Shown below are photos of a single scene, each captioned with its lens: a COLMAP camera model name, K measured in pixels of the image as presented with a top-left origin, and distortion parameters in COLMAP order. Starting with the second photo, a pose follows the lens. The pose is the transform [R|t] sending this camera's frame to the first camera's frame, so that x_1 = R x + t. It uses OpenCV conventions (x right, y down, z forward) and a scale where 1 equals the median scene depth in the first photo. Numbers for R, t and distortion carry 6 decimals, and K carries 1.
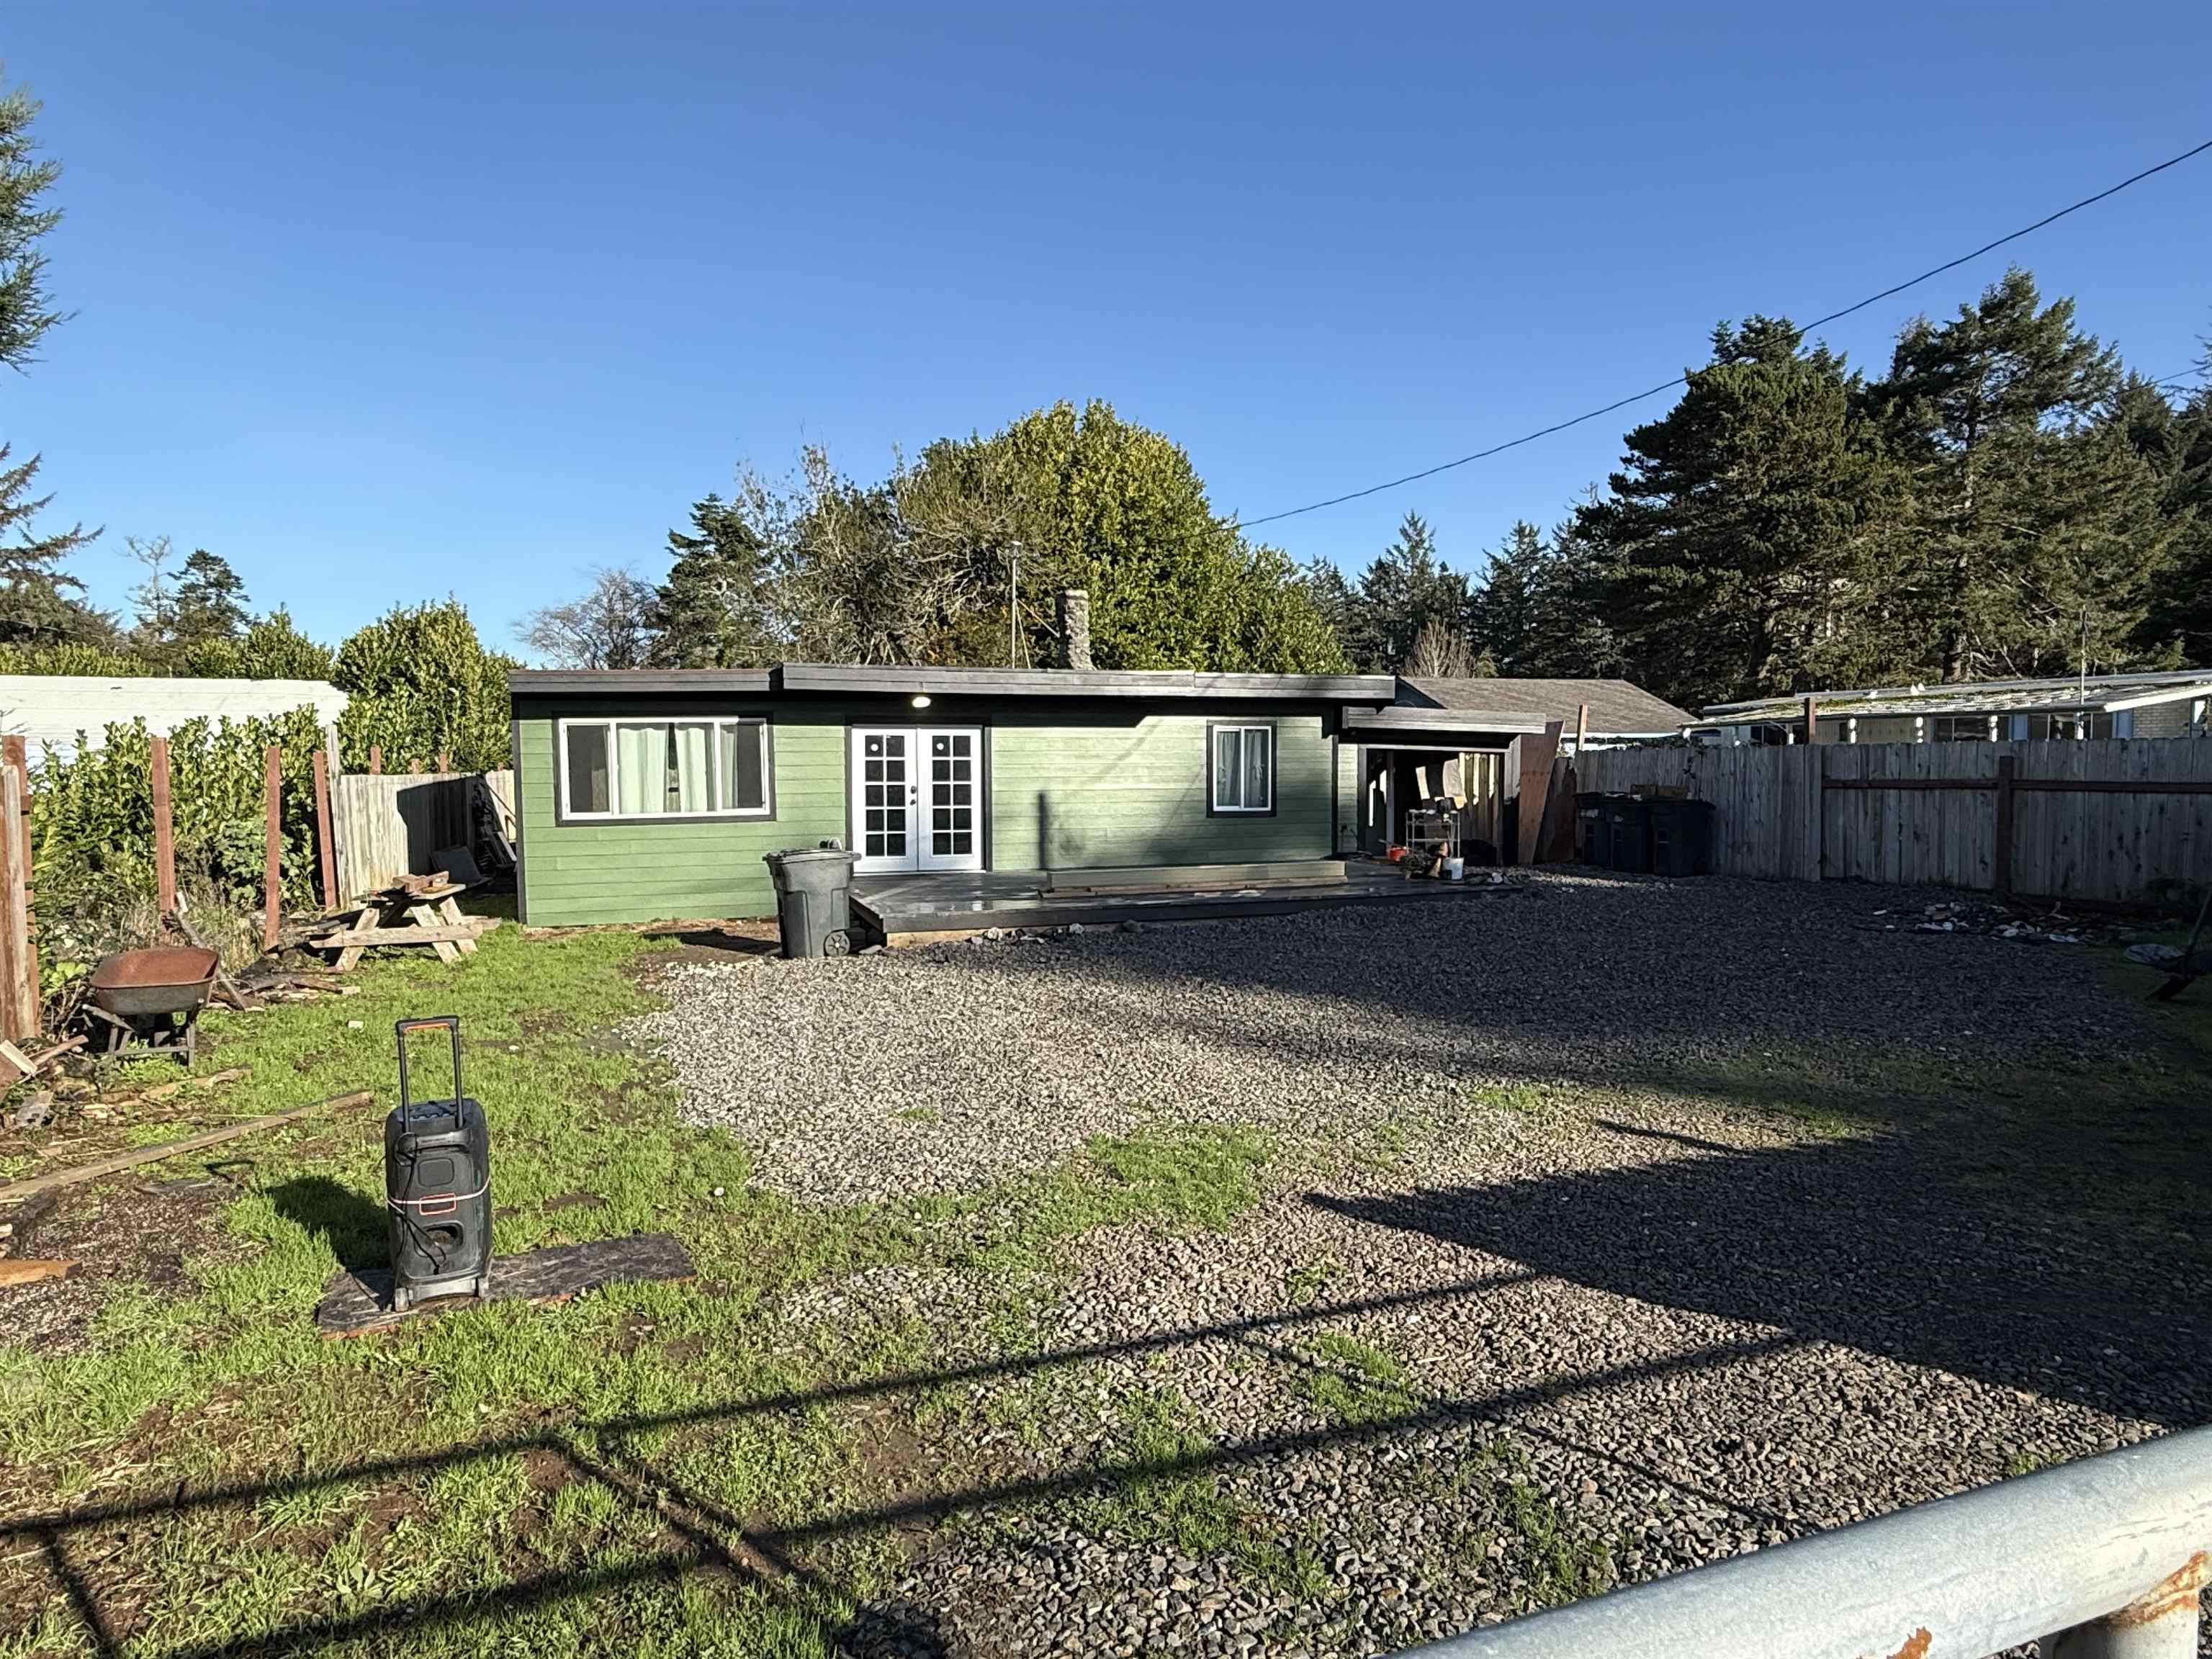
lens RADIAL K [[1437.6, 0, 1133.0], [0, 1437.6, 846.6], [0, 0, 1]] dist [0.007552, 0.020286]
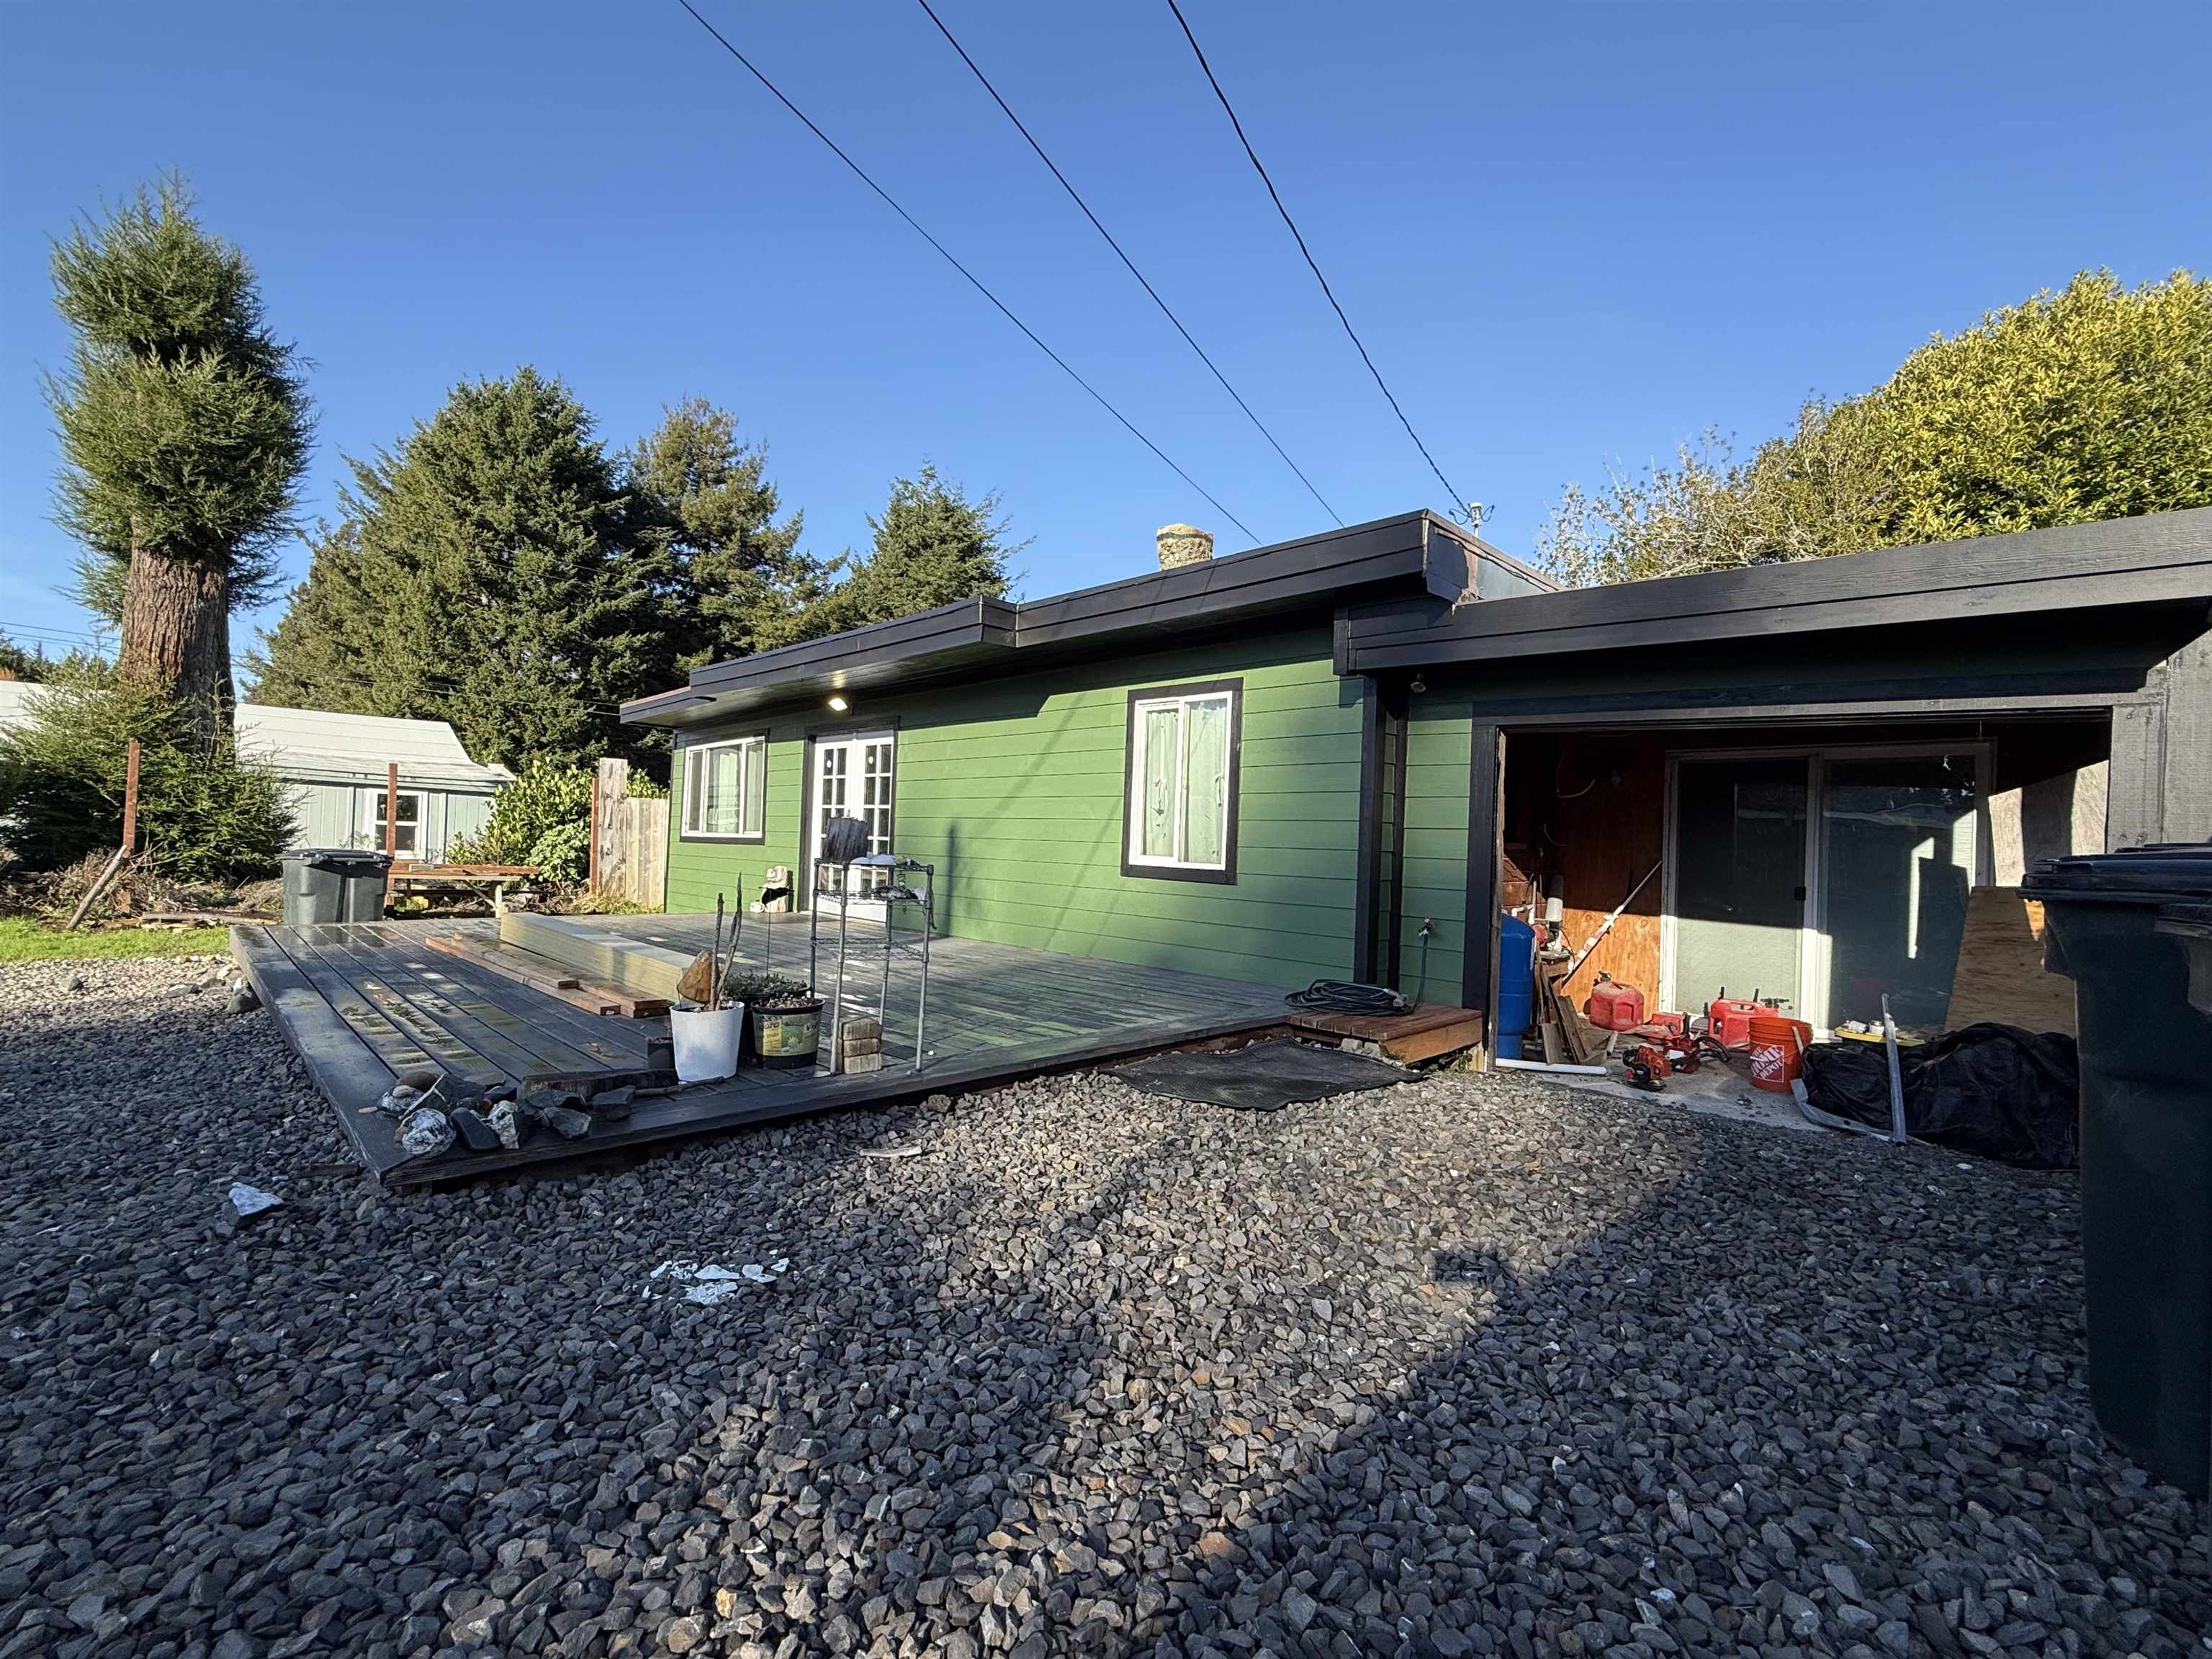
lens RADIAL K [[963.4, 0, 1093.3], [0, 963.4, 831.1], [0, 0, 1]] dist [-0.000863, -0.000040]
pose [[0.404916, 0.014985, -0.914231, 0.616907], [-0.086847, 0.995976, -0.022140, -0.047485], [0.910220, 0.088363, 0.404588, 1.418341]]
